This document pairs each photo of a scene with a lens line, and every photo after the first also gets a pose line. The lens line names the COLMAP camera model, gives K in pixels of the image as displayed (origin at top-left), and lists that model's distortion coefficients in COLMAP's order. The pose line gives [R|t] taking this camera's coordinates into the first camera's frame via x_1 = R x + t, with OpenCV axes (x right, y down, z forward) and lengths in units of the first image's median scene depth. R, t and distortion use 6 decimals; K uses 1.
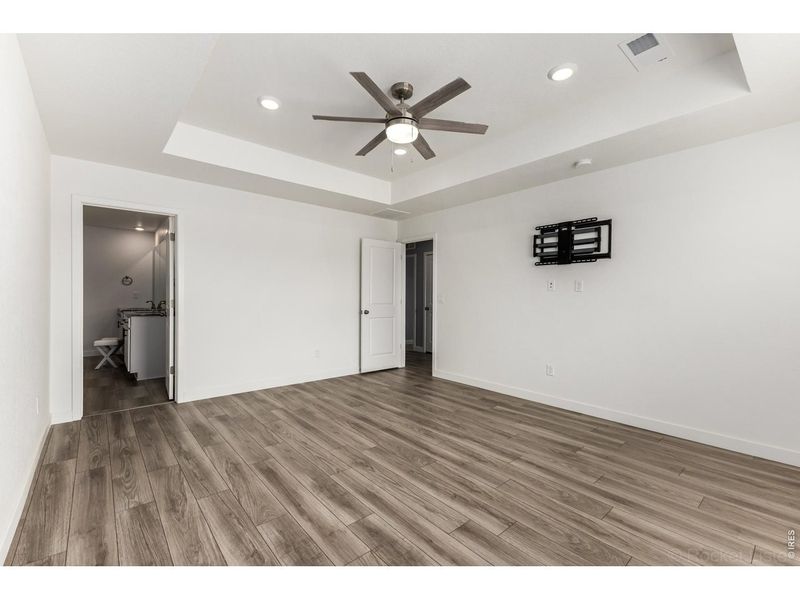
lens RADIAL K [[346.6, 0, 399.5], [0, 346.6, 297.8], [0, 0, 1]] dist [0.004653, 0.001887]
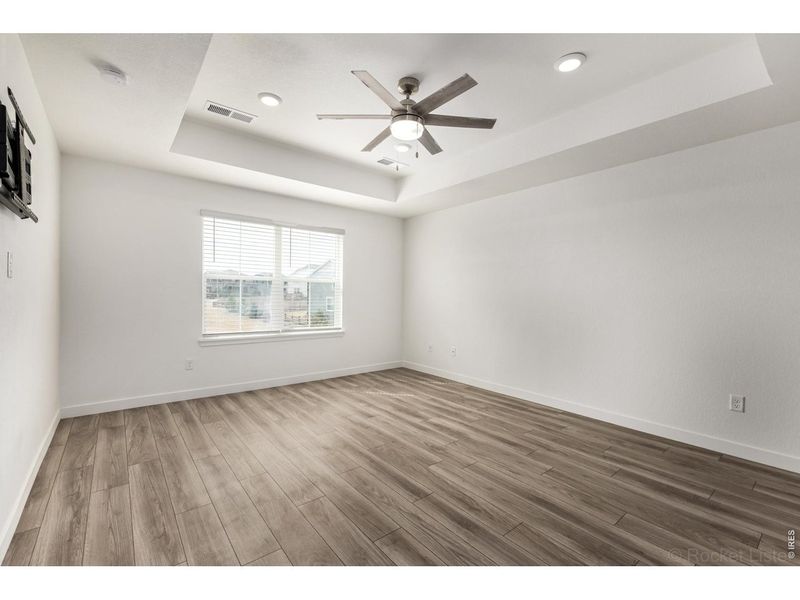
lens RADIAL K [[346.6, 0, 399.3], [0, 346.6, 297.8], [0, 0, 1]] dist [0.004653, 0.001887]
pose [[-0.999291, -0.021359, 0.031016, -0.011783], [-0.020907, 0.999671, 0.014829, -0.015194], [-0.031322, 0.014170, -0.999409, 2.051062]]
